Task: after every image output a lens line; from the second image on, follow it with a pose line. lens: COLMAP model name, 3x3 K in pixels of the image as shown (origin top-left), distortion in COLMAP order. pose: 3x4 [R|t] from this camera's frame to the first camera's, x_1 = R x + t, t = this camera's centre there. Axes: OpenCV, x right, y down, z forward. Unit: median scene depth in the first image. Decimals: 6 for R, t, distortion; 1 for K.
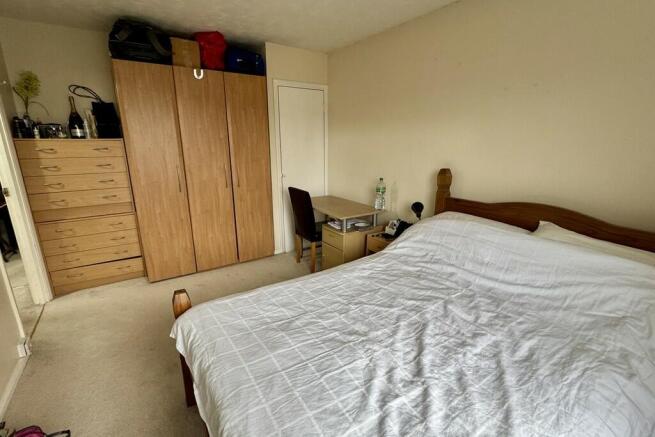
lens RADIAL K [[298.2, 0, 327.5], [0, 298.2, 218.5], [0, 0, 1]] dist [0.000792, -0.000248]
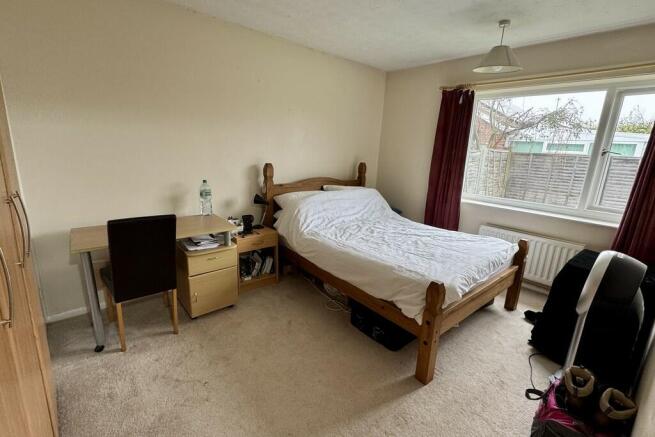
lens RADIAL K [[298.2, 0, 327.5], [0, 298.2, 218.5], [0, 0, 1]] dist [0.000792, -0.000248]
pose [[-0.135006, -0.235496, 0.962453, -0.933246], [0.202503, 0.944286, 0.259456, -0.225288], [-0.969931, 0.229927, -0.079796, 0.905167]]
